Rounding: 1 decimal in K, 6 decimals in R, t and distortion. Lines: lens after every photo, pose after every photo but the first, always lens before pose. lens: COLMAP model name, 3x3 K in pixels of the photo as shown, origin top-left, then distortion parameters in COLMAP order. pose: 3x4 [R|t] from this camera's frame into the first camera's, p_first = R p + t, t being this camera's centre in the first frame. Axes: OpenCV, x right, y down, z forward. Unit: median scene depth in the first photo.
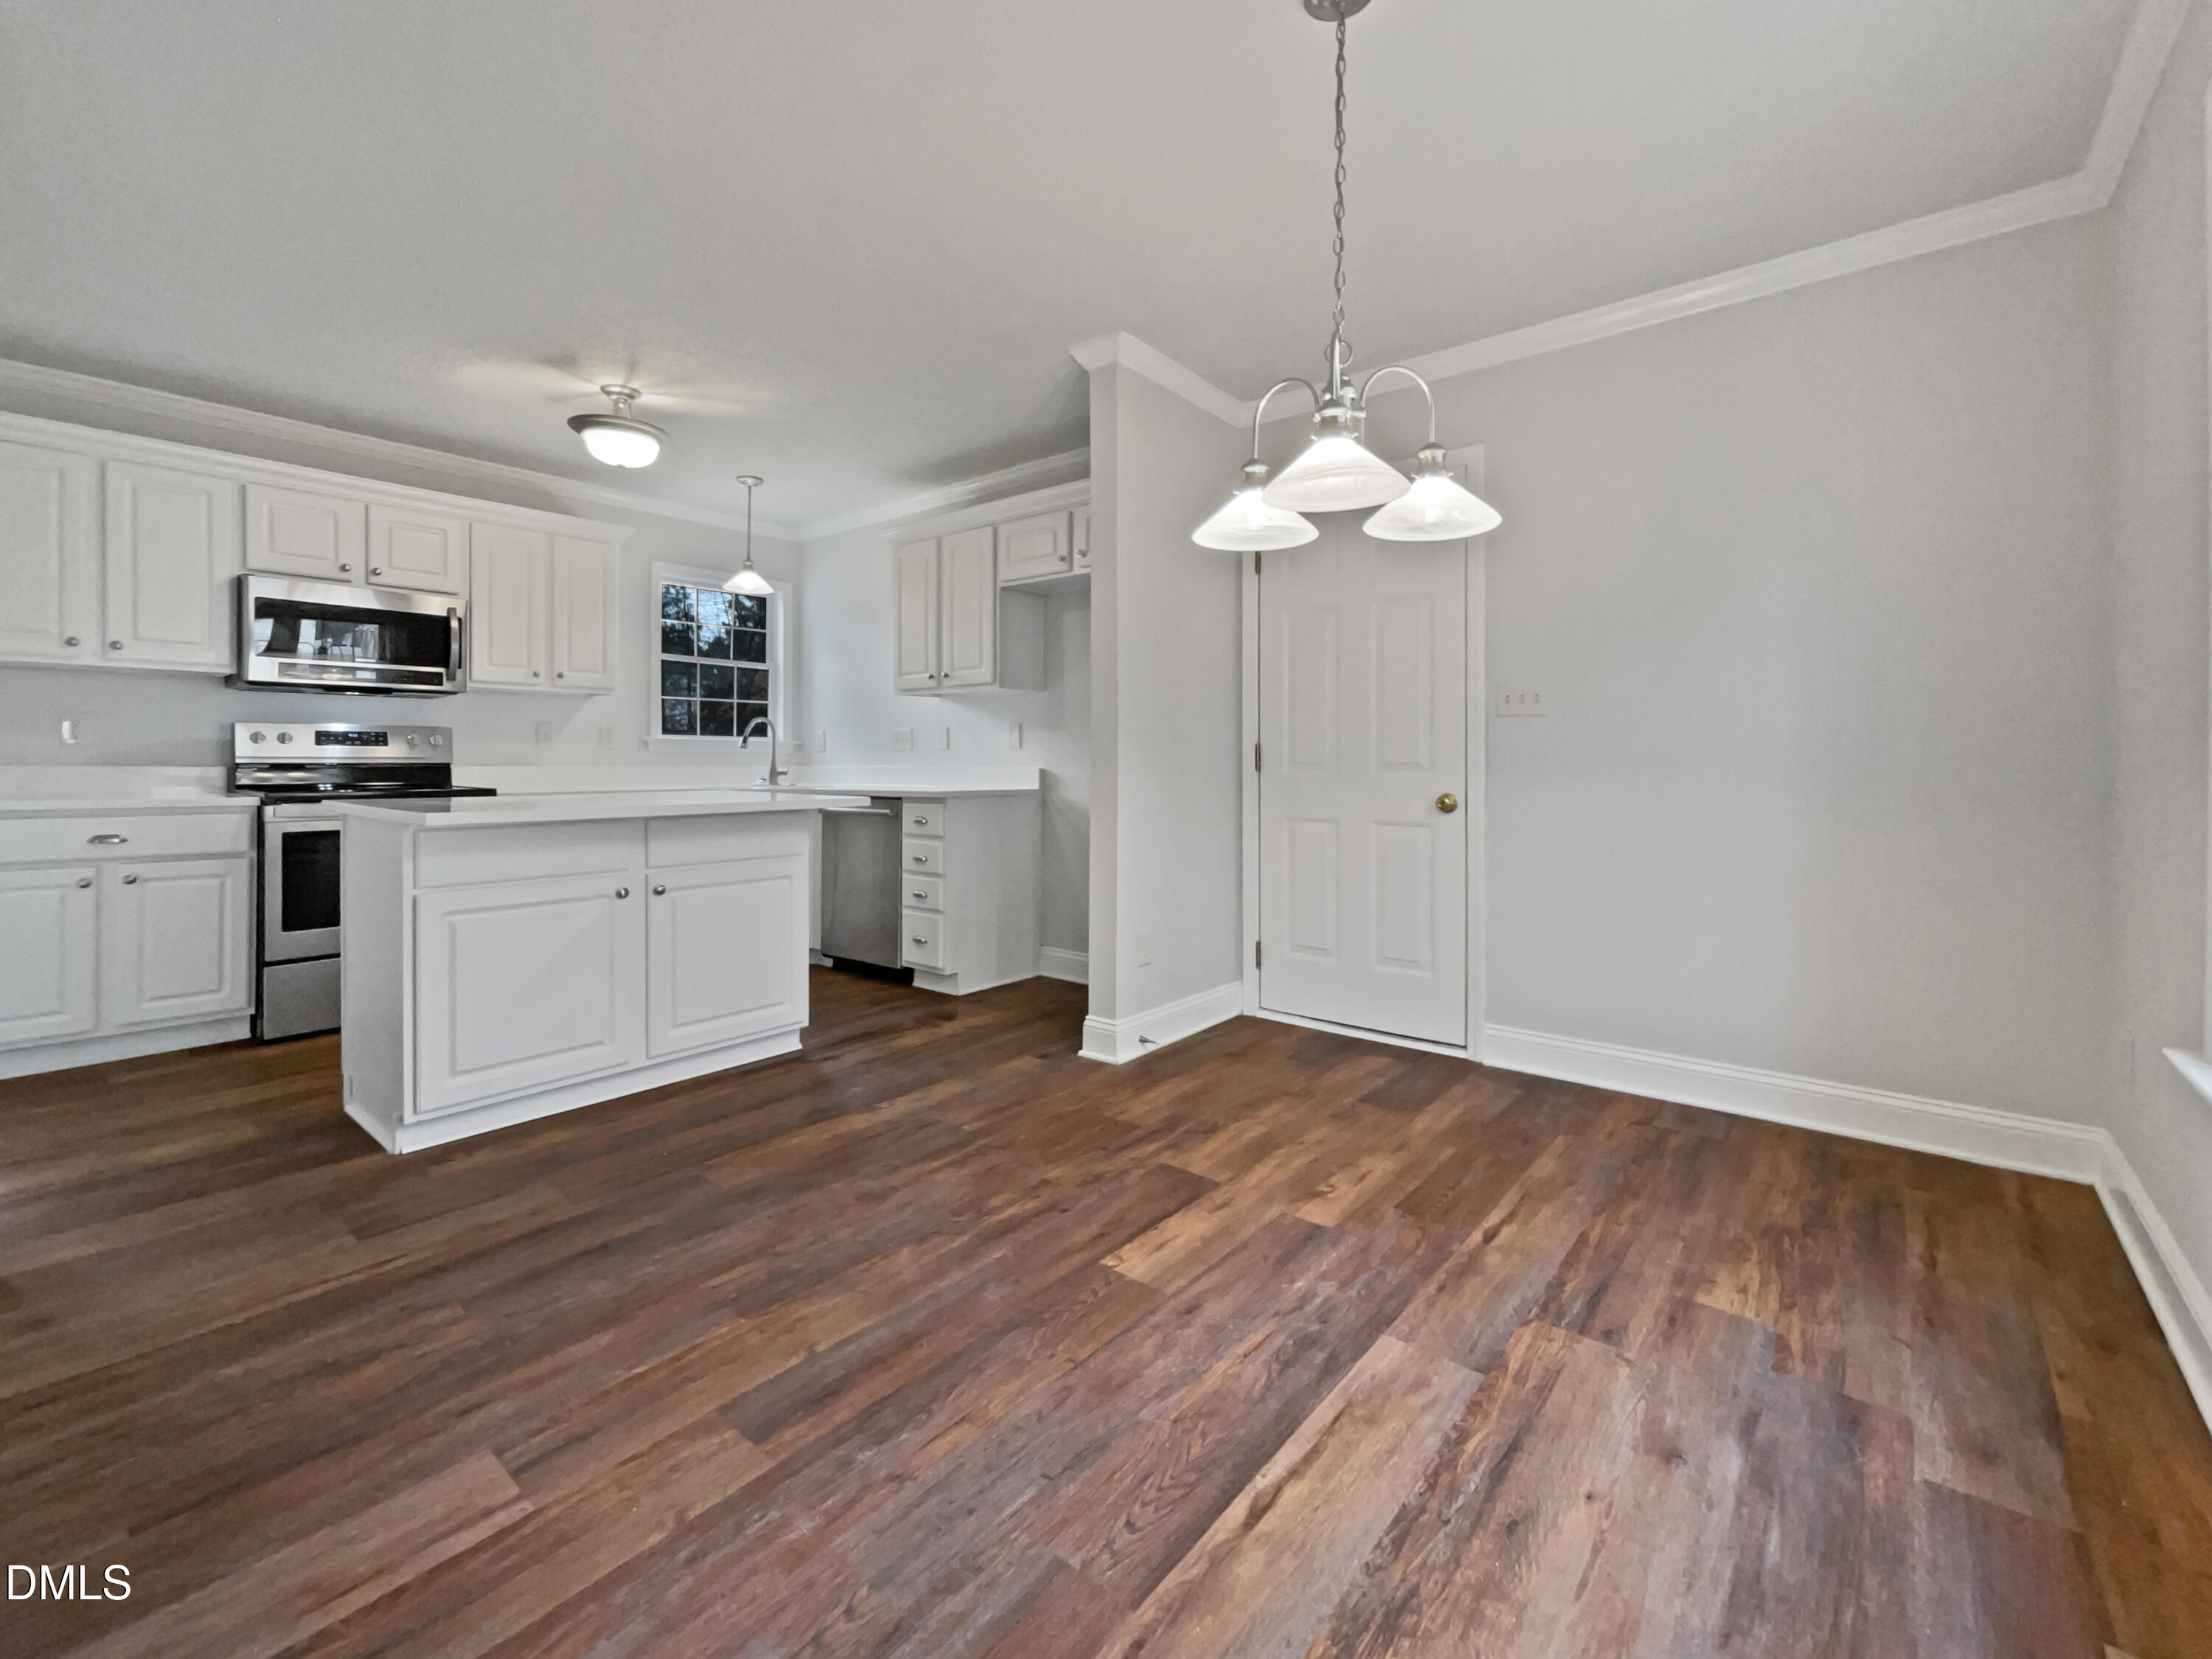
lens RADIAL K [[938.2, 0, 1084.6], [0, 938.2, 769.2], [0, 0, 1]] dist [-0.009272, 0.003352]
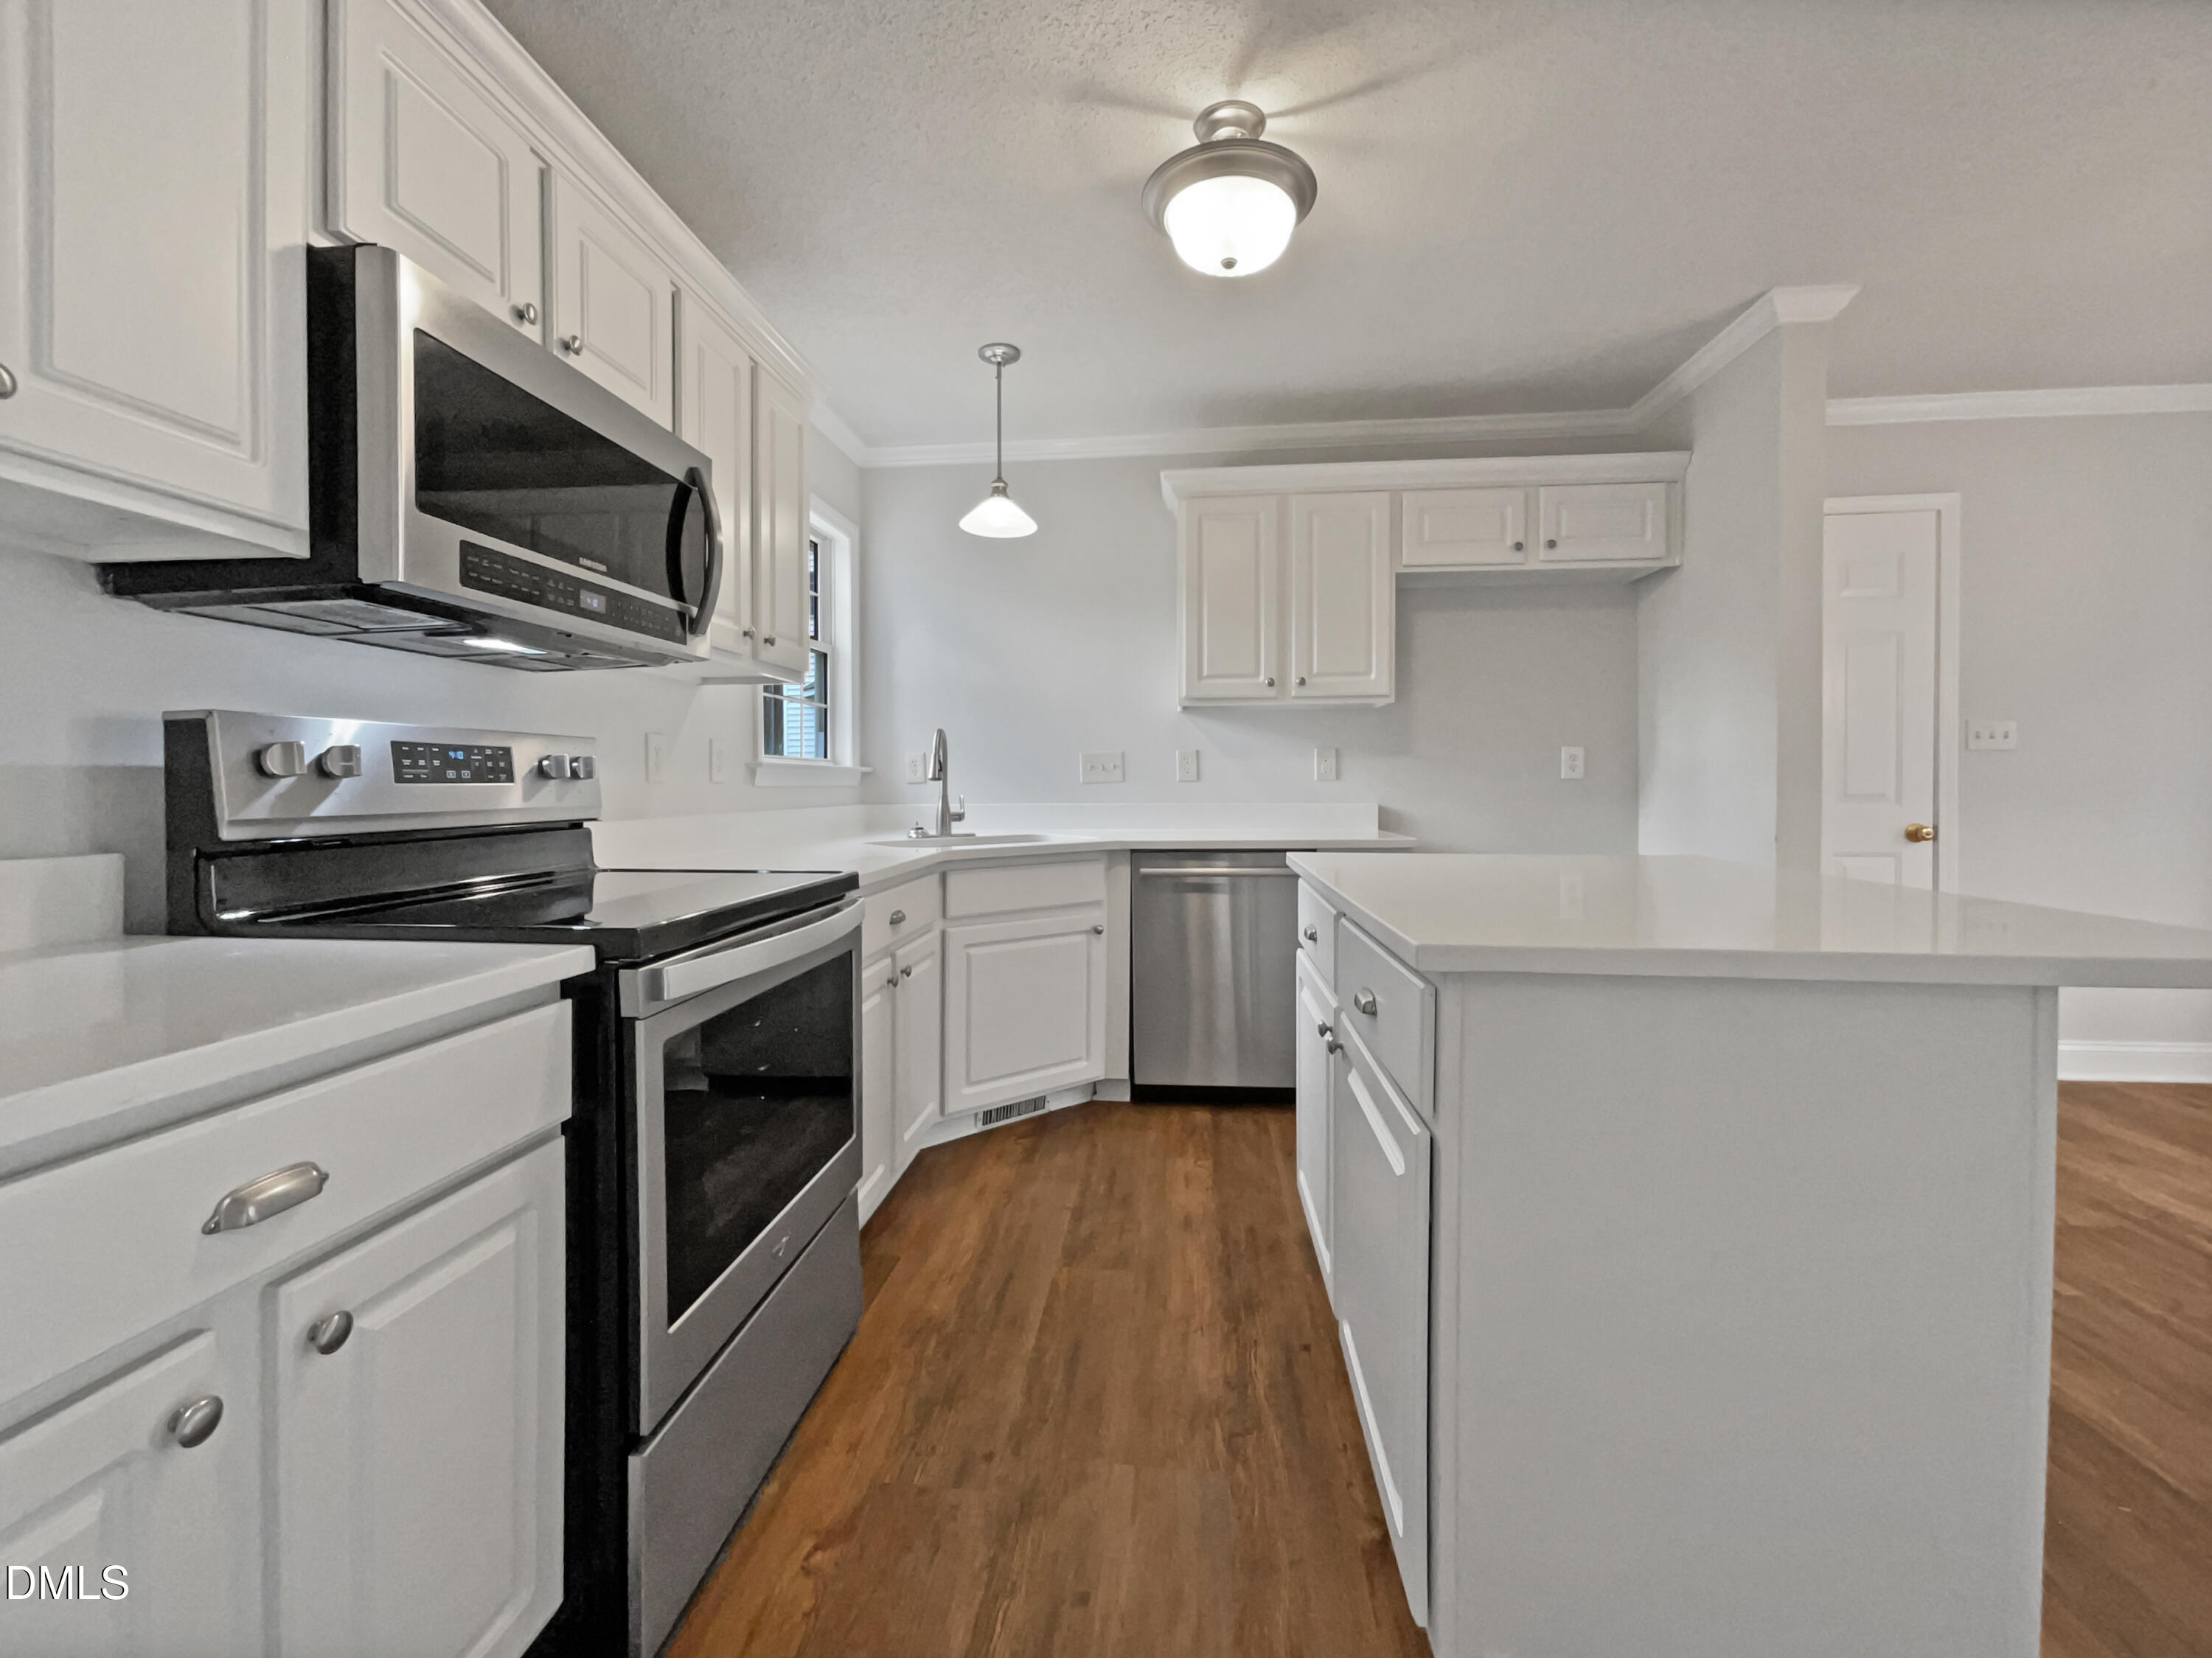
lens RADIAL K [[938.2, 0, 1073.7], [0, 938.2, 789.2], [0, 0, 1]] dist [-0.009272, 0.003352]
pose [[0.828034, -0.009611, 0.560596, -0.779329], [0.010451, 0.999944, 0.001707, -0.019936], [-0.560581, 0.004445, 0.828088, 0.531104]]
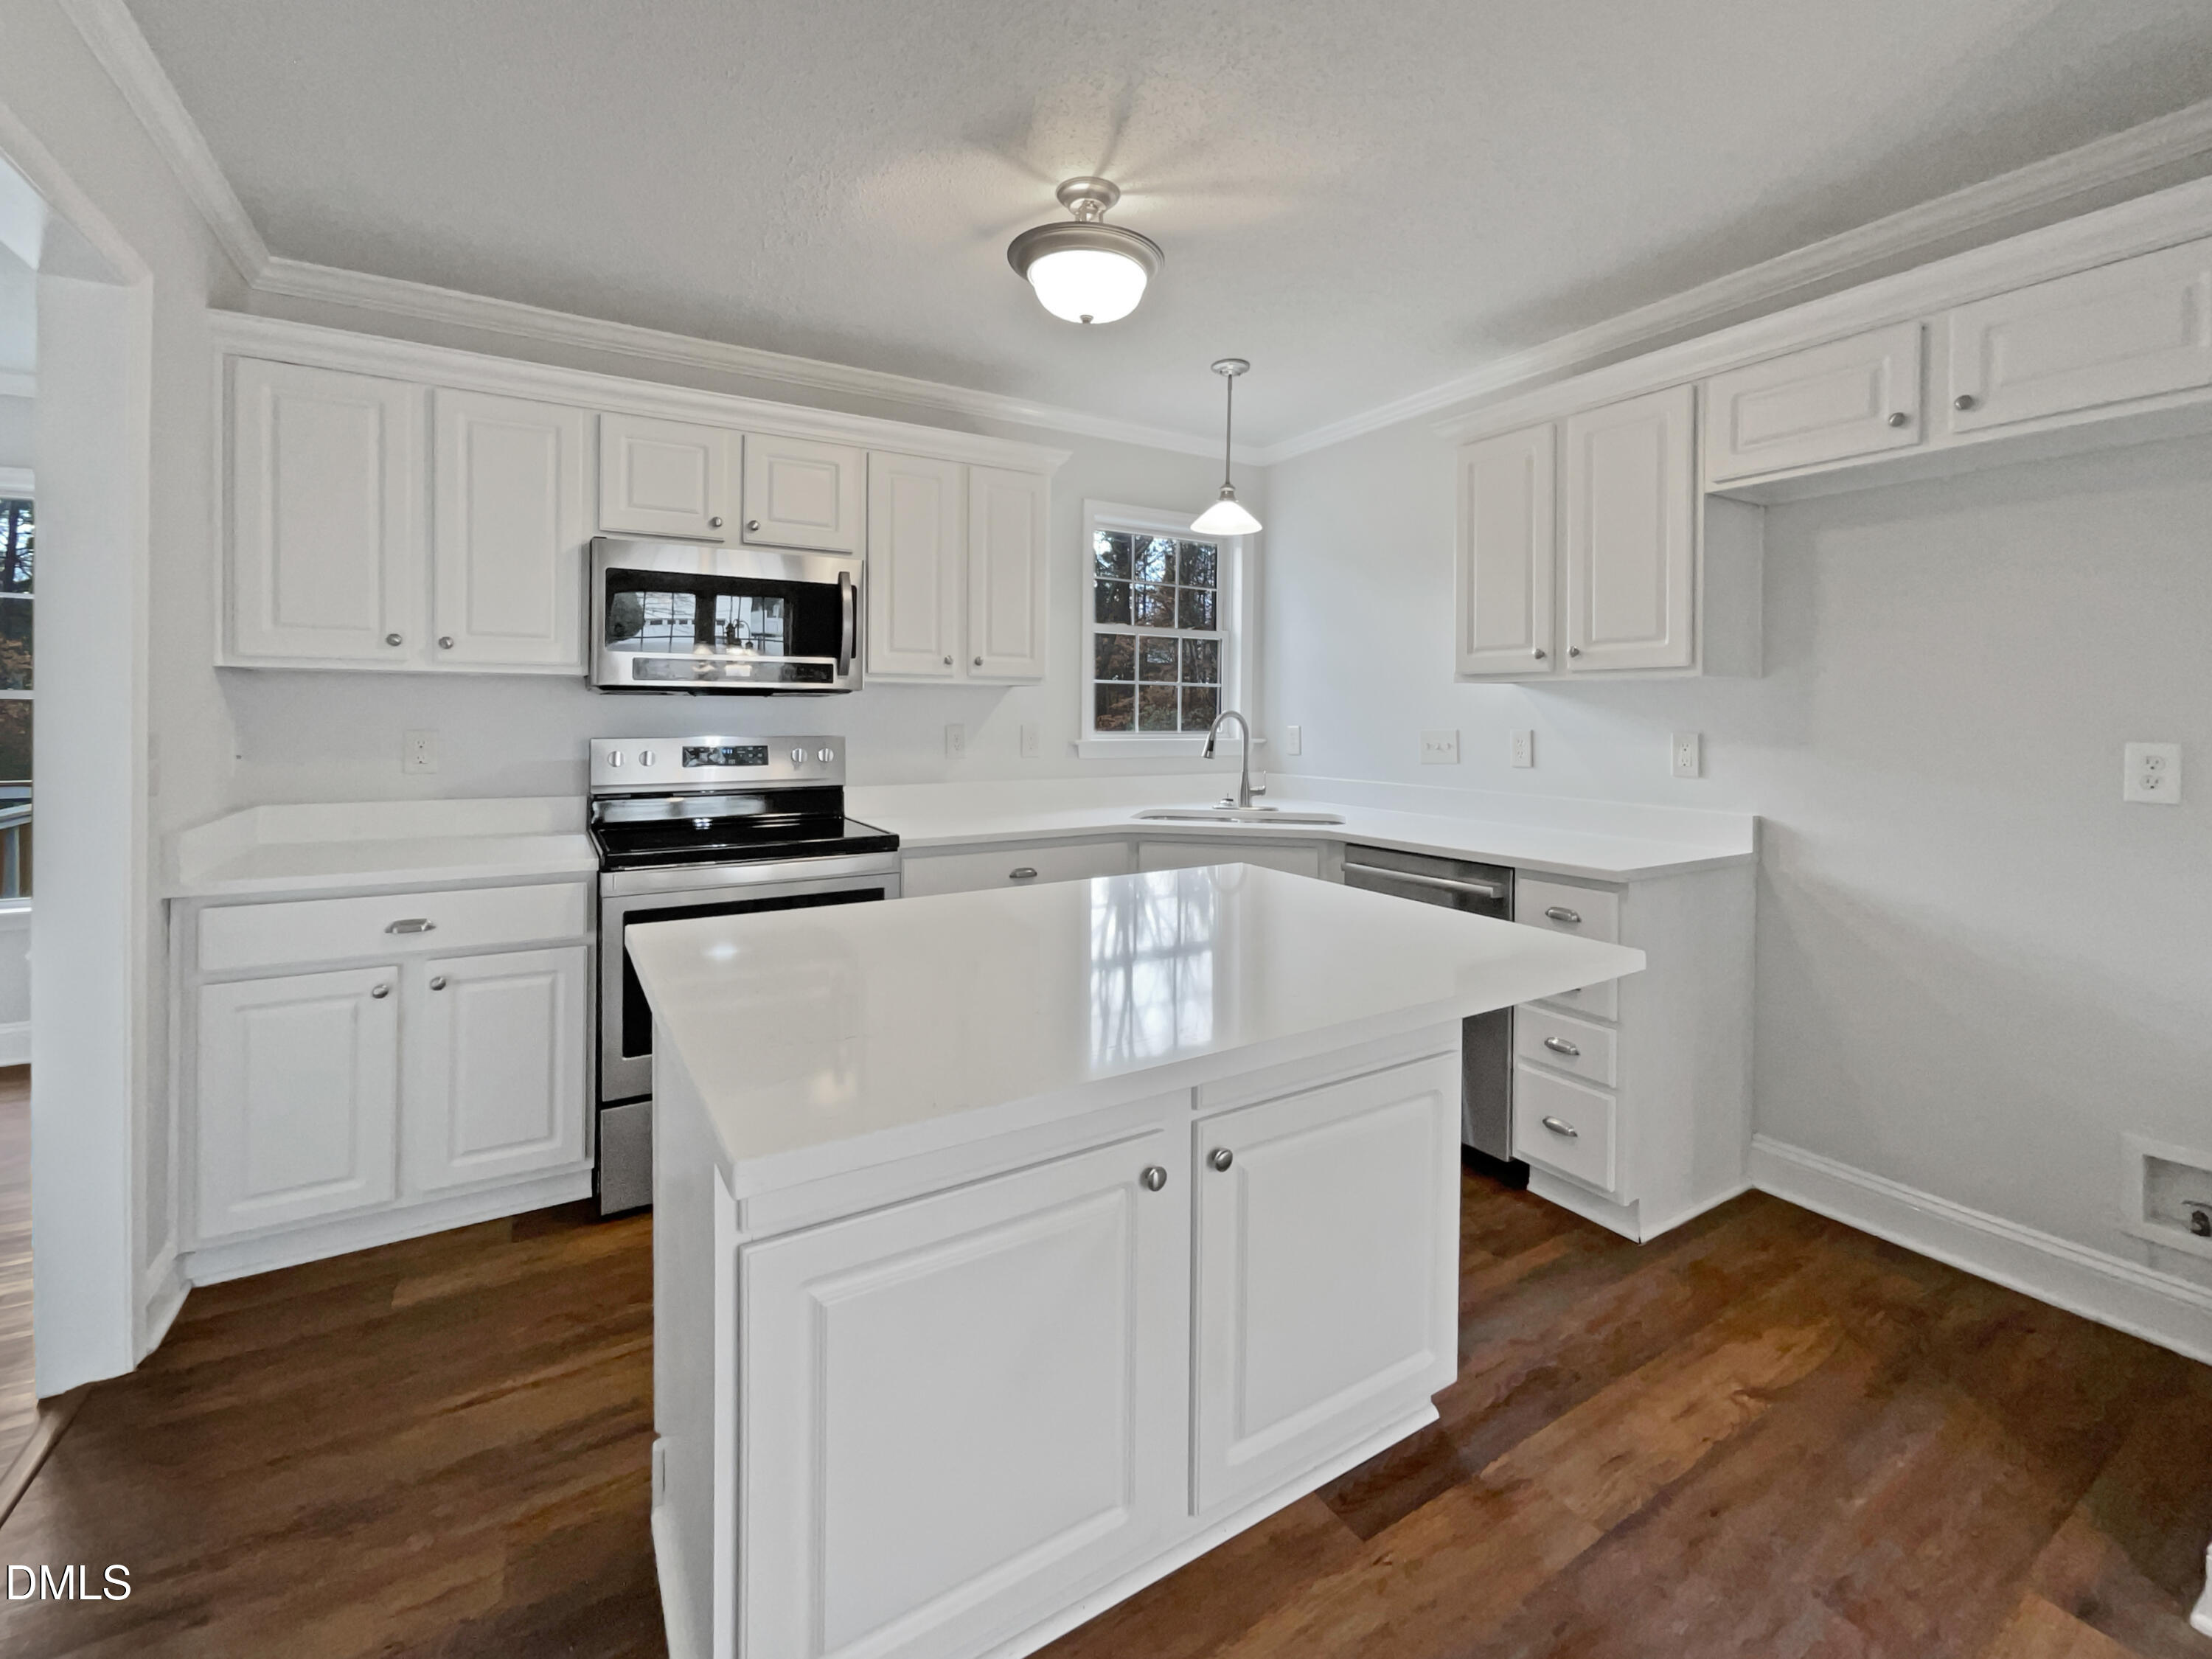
lens RADIAL K [[938.2, 0, 1126.3], [0, 938.2, 720.9], [0, 0, 1]] dist [-0.009272, 0.003352]
pose [[0.951059, 0.005196, -0.308966, -0.253711], [-0.004714, 0.999986, 0.002309, -0.062761], [0.308974, -0.000740, 0.951070, 0.390250]]
